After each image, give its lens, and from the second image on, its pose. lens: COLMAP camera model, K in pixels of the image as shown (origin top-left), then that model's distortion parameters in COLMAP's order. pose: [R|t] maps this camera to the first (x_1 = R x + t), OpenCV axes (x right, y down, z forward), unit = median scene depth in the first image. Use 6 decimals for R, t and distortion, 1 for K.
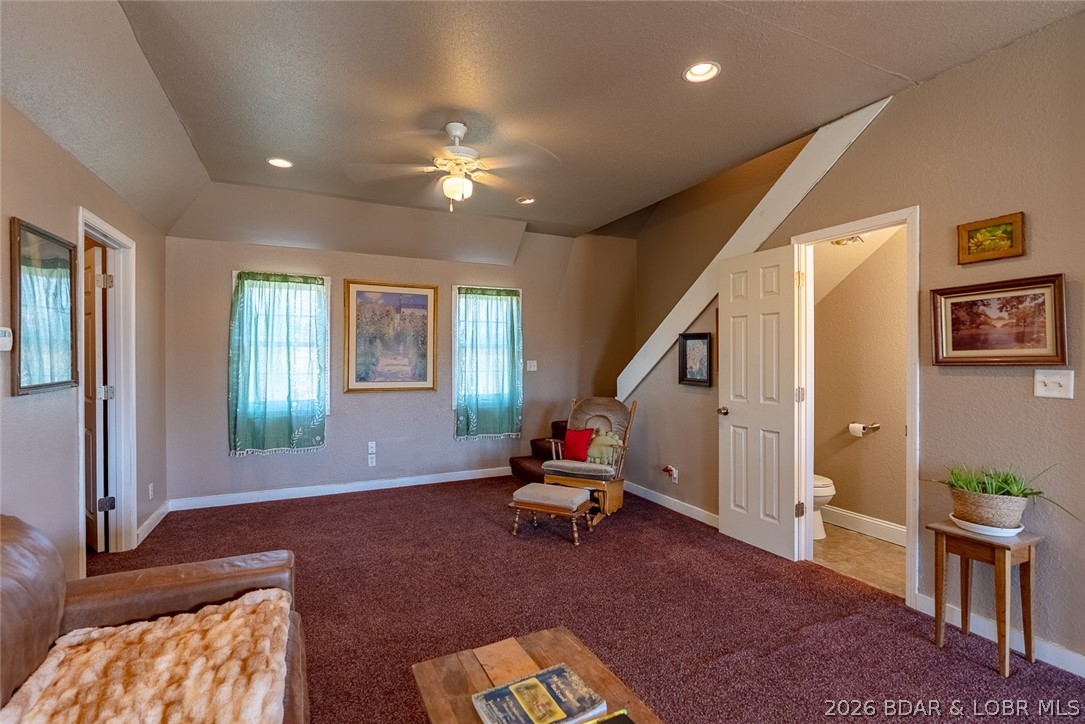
lens RADIAL K [[491.4, 0, 534.4], [0, 491.4, 361.2], [0, 0, 1]] dist [-0.007989, 0.002306]
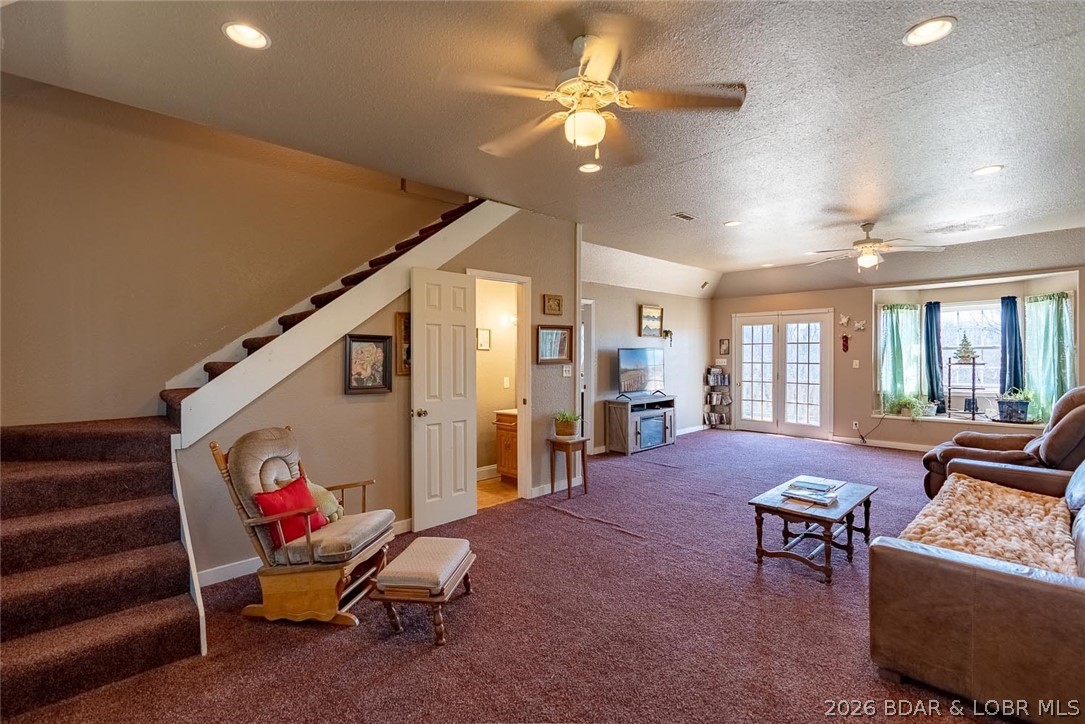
lens RADIAL K [[491.4, 0, 541.1], [0, 491.4, 359.7], [0, 0, 1]] dist [-0.007989, 0.002306]
pose [[-0.308263, -0.003589, 0.951294, -0.598709], [0.012063, 0.999898, 0.007682, -0.014528], [-0.951225, 0.013844, -0.308188, 0.937147]]
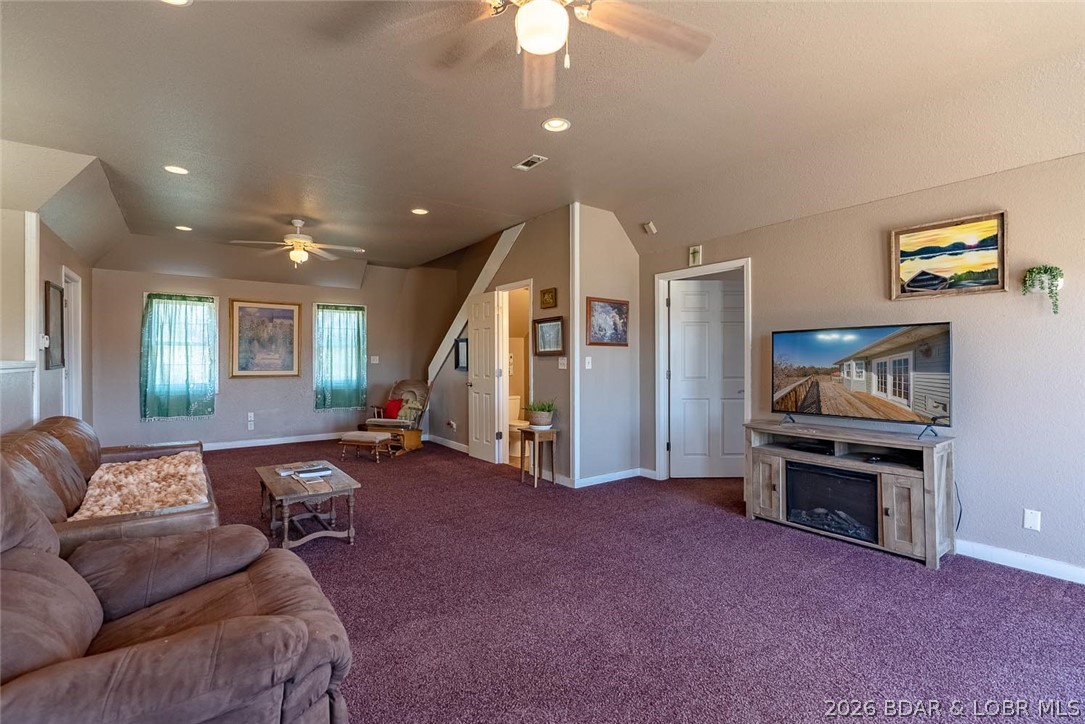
lens RADIAL K [[491.4, 0, 535.6], [0, 491.4, 361.4], [0, 0, 1]] dist [-0.007989, 0.002306]
pose [[0.983523, -0.000964, 0.180782, 0.260559], [0.001000, 0.999999, -0.000111, 0.019046], [-0.180782, 0.000290, 0.983523, -0.635468]]
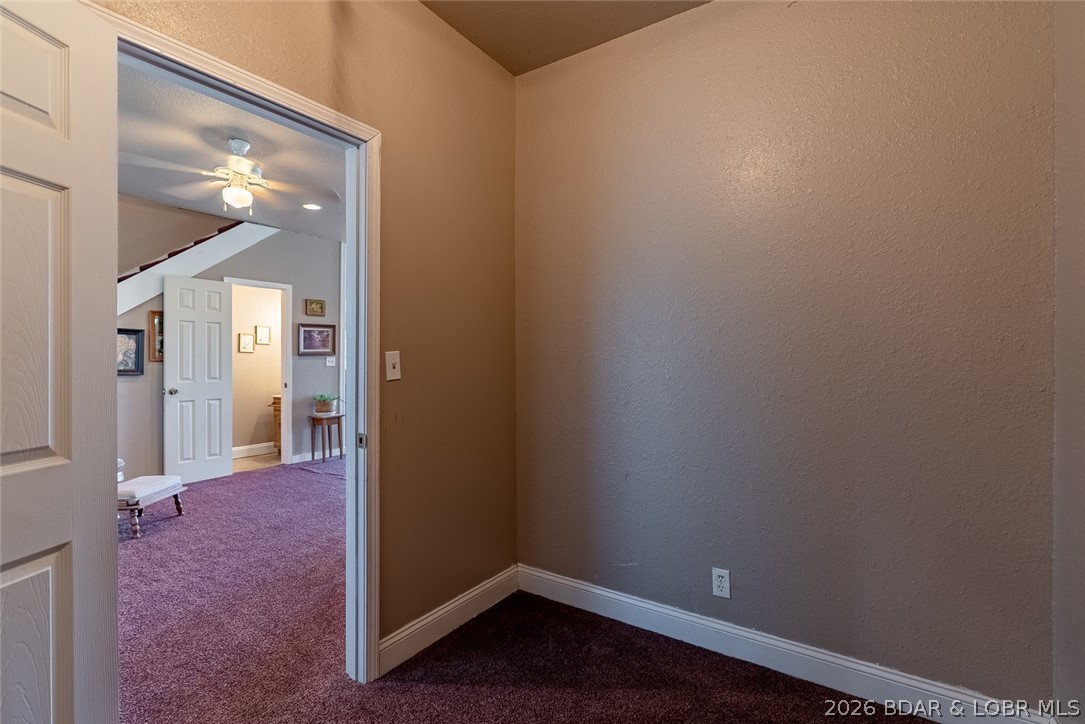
lens RADIAL K [[491.4, 0, 540.1], [0, 491.4, 358.9], [0, 0, 1]] dist [-0.007989, 0.002306]
pose [[-0.505384, 0.001297, 0.862893, -1.074534], [0.008571, 0.999957, 0.003517, 0.015773], [-0.862852, 0.009174, -0.505374, 0.707692]]
